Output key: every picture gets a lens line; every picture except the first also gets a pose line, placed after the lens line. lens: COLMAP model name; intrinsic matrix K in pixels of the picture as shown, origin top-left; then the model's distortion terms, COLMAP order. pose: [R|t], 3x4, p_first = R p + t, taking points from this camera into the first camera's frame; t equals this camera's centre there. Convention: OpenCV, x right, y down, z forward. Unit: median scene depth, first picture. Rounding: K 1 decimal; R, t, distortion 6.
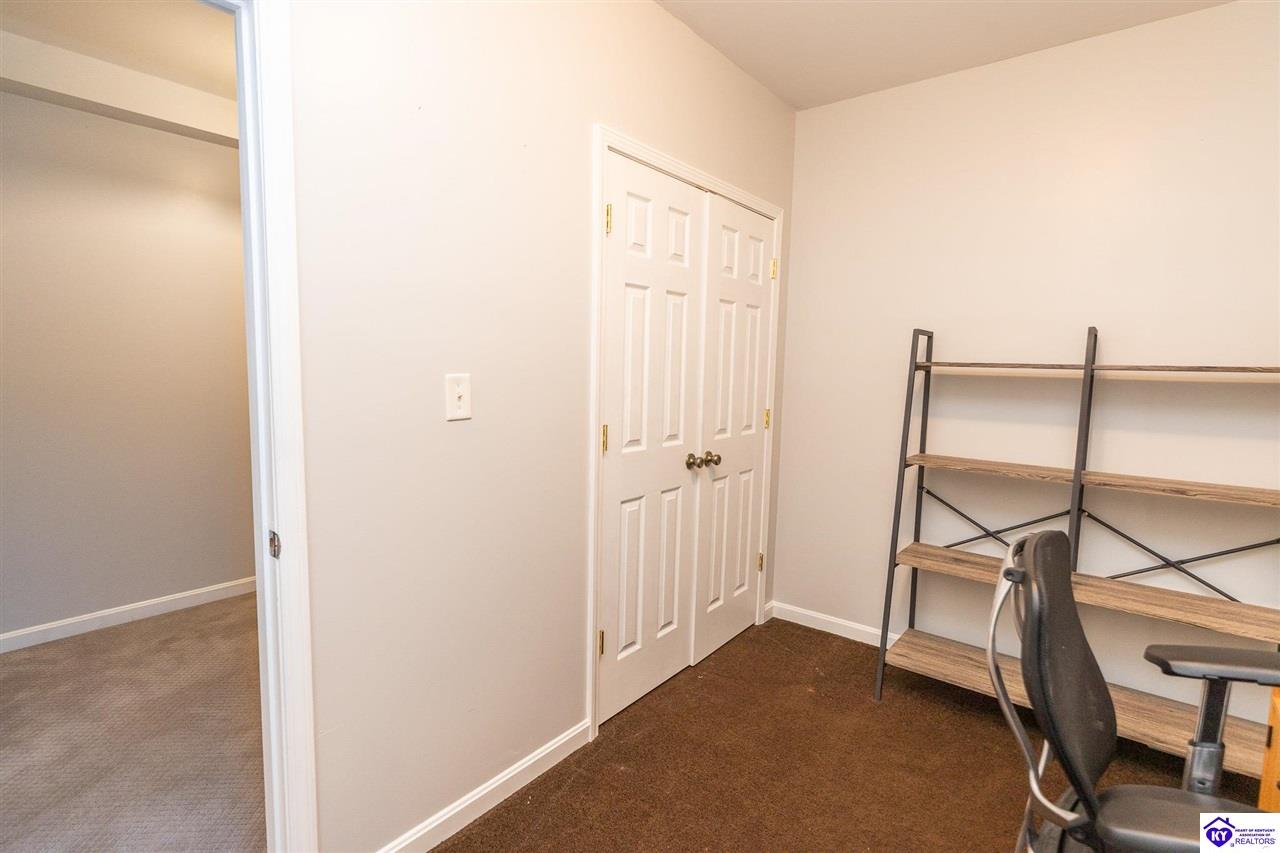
lens RADIAL K [[620.3, 0, 640.1], [0, 620.3, 422.3], [0, 0, 1]] dist [-0.005057, 0.001507]
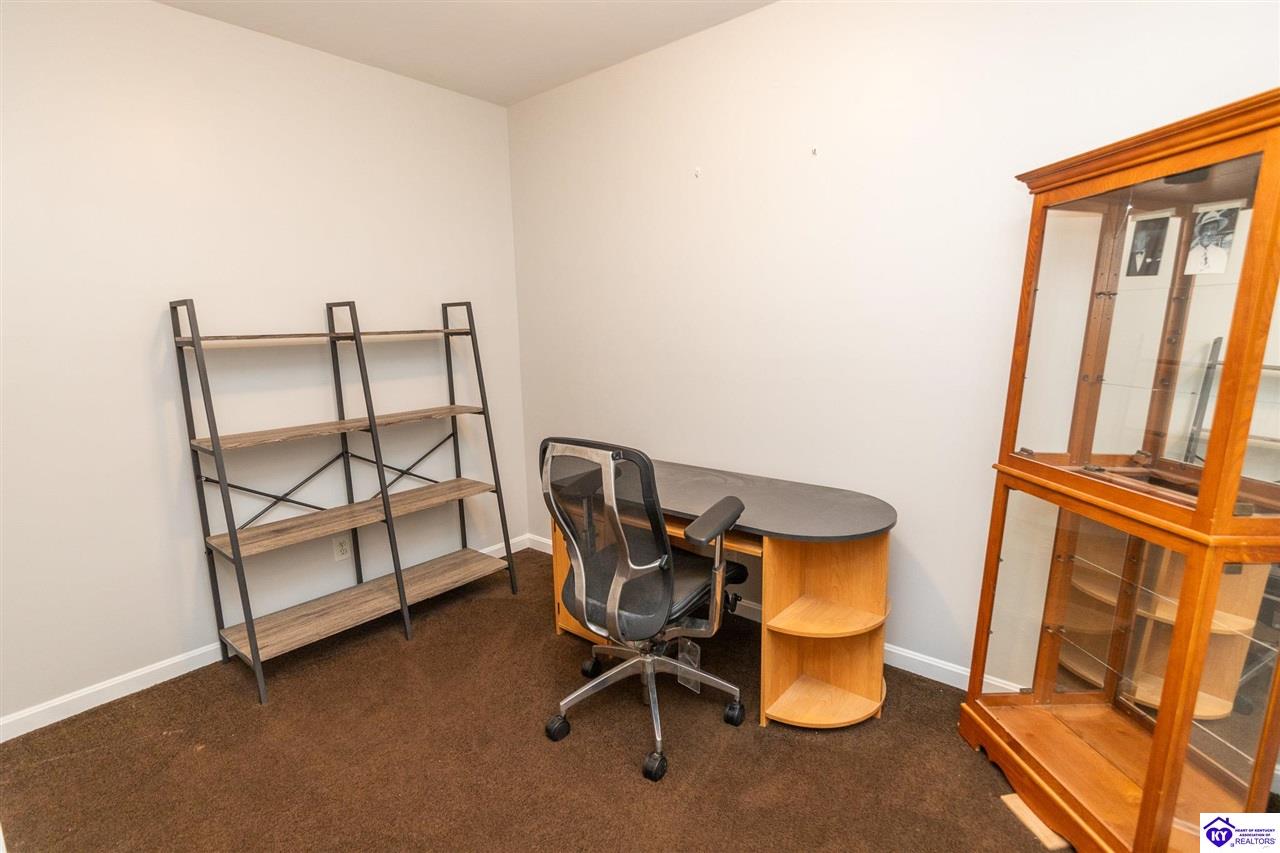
lens RADIAL K [[620.3, 0, 639.3], [0, 620.3, 427.8], [0, 0, 1]] dist [-0.005057, 0.001507]
pose [[0.046641, -0.186385, 0.981369, -0.427304], [0.132663, 0.974891, 0.178850, -0.045118], [-0.990063, 0.121850, 0.070197, 0.332952]]
